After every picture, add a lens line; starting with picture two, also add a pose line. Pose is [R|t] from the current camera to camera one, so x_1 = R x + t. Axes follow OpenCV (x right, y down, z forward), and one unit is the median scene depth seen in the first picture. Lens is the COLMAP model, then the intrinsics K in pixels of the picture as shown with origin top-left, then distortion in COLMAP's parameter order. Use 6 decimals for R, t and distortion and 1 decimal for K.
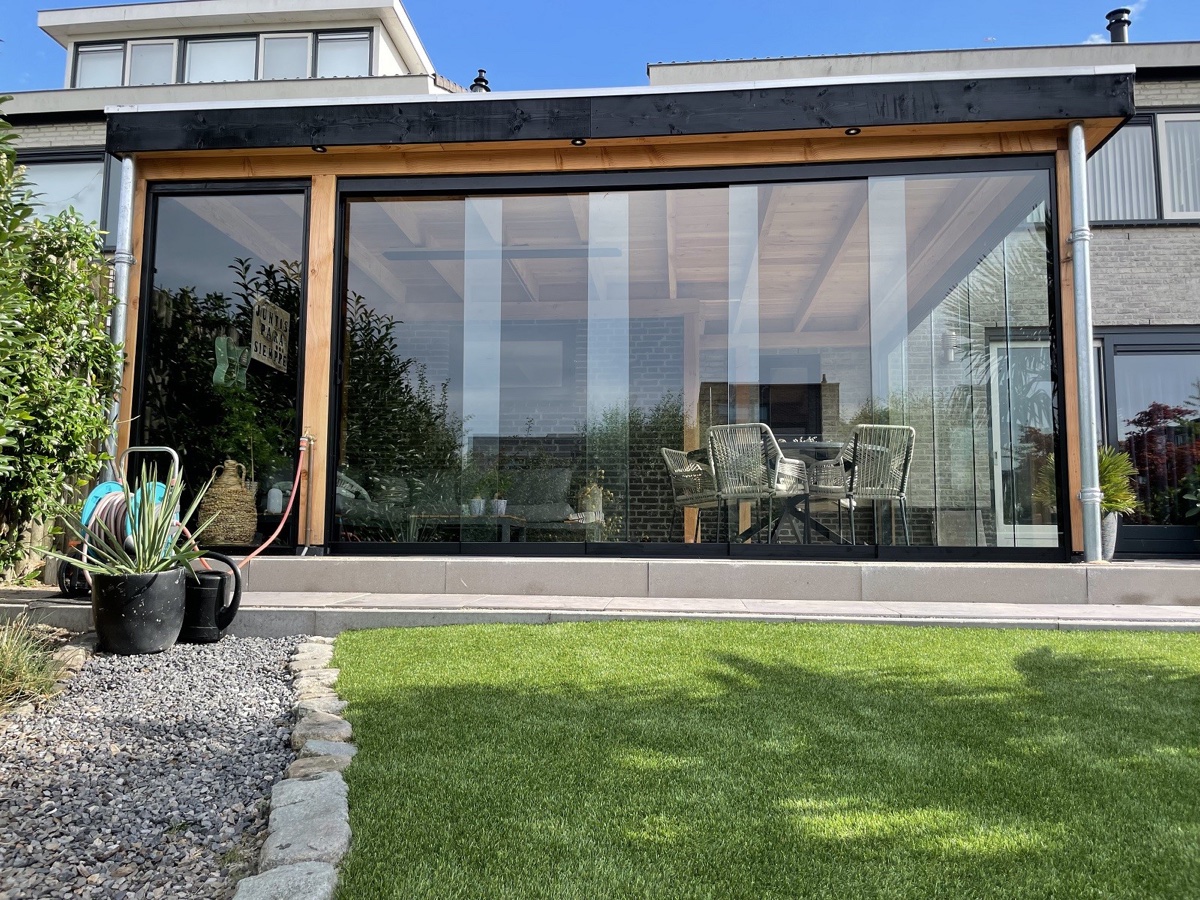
lens RADIAL K [[918.1, 0, 595.4], [0, 918.1, 454.6], [0, 0, 1]] dist [0.077514, -0.109197]
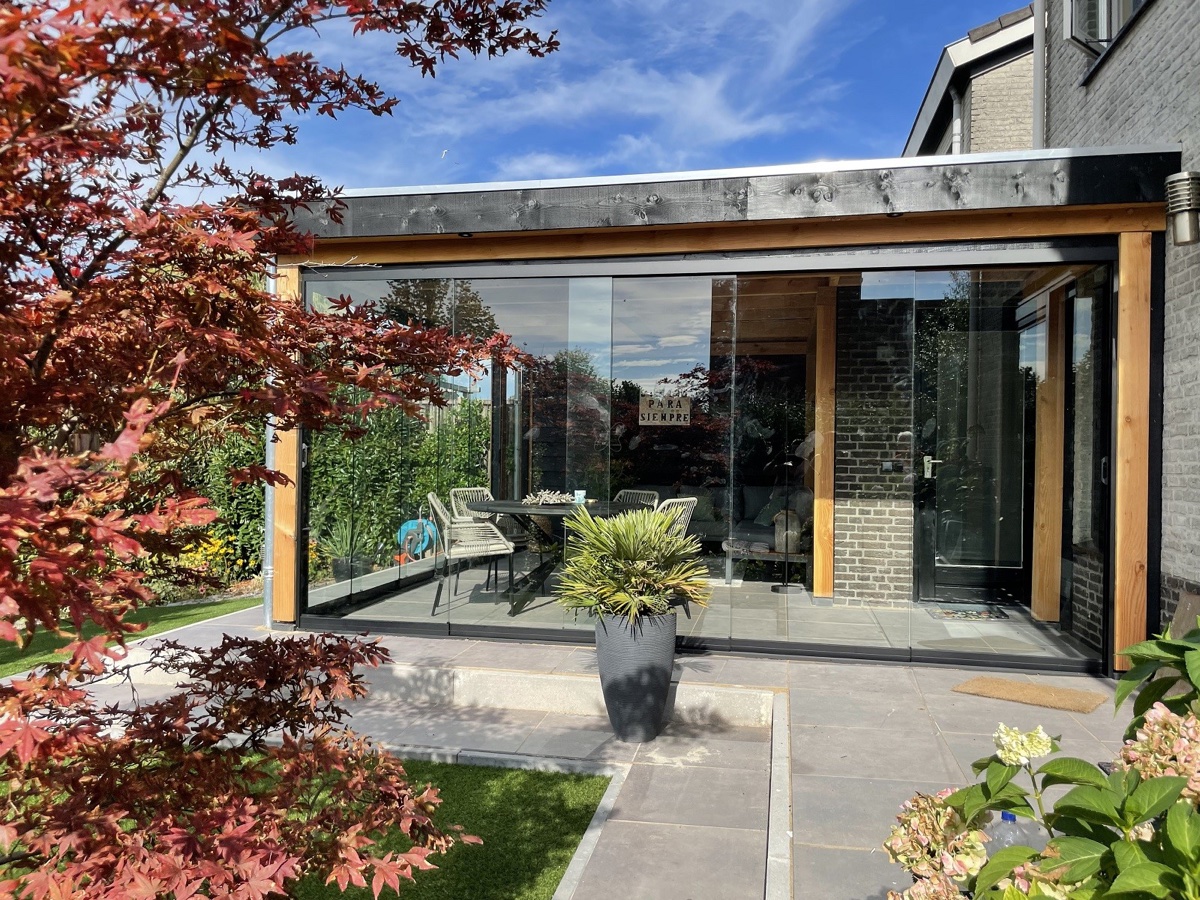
lens RADIAL K [[918.1, 0, 598.4], [0, 918.1, 451.0], [0, 0, 1]] dist [0.077514, -0.109197]
pose [[-0.111014, -0.014051, -0.993720, 1.491196], [0.092710, 0.995393, -0.024432, -0.037508], [0.989485, -0.094840, -0.109200, 1.390868]]
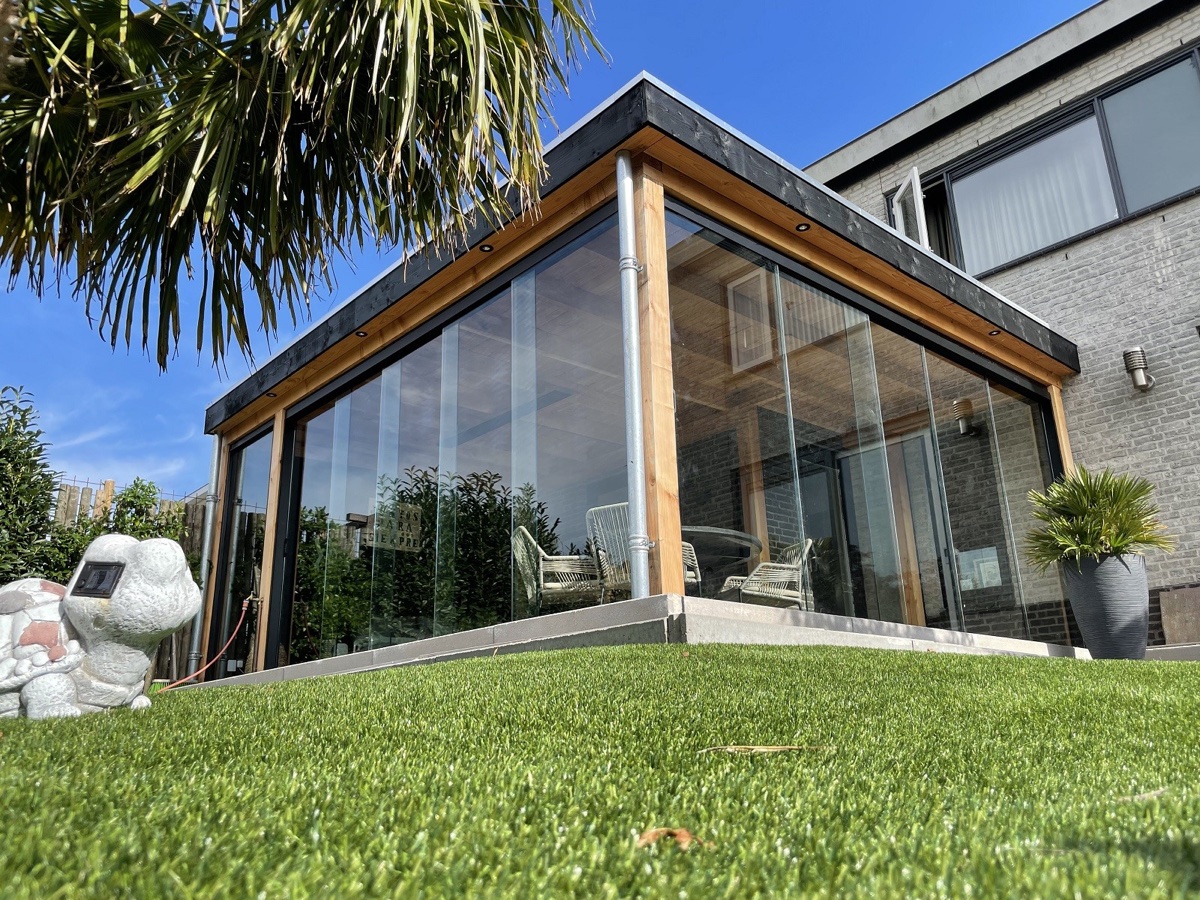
lens RADIAL K [[918.1, 0, 599.4], [0, 918.1, 452.9], [0, 0, 1]] dist [0.077514, -0.109197]
pose [[0.730454, -0.235389, -0.641115, 0.952390], [0.106582, 0.966515, -0.233428, 0.140180], [0.674594, 0.102177, 0.731083, 0.311102]]
